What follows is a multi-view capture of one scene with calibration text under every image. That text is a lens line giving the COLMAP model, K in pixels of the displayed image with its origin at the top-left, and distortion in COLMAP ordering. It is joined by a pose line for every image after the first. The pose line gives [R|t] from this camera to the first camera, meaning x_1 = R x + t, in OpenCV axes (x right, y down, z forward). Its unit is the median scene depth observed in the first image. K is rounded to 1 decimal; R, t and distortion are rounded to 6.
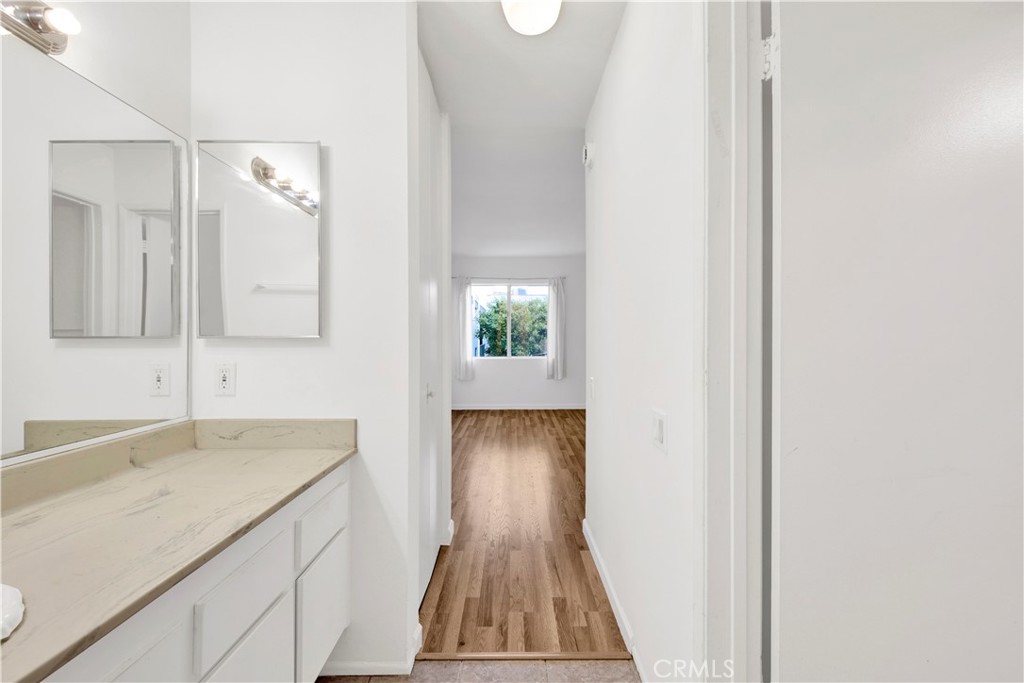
lens RADIAL K [[410.5, 0, 512.8], [0, 410.5, 341.0], [0, 0, 1]] dist [0.002847, -0.000197]
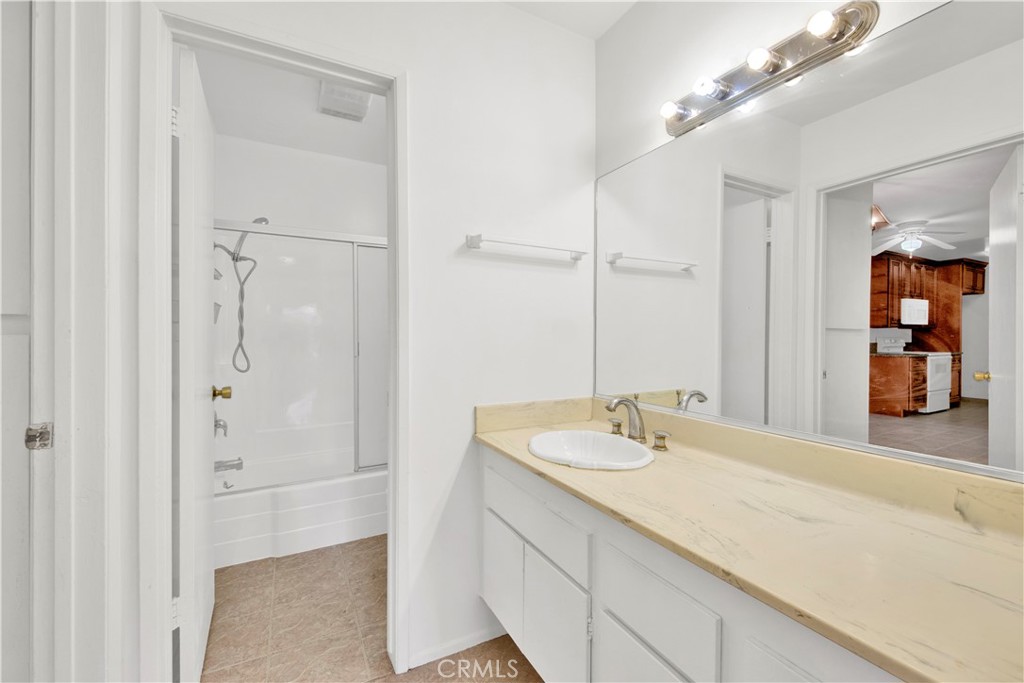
lens RADIAL K [[410.5, 0, 513.9], [0, 410.5, 336.2], [0, 0, 1]] dist [0.002847, -0.000197]
pose [[-0.875003, 0.006135, -0.484079, 0.071998], [0.003932, 0.999977, 0.005566, -0.005266], [0.484102, 0.002966, -0.875007, 1.529443]]
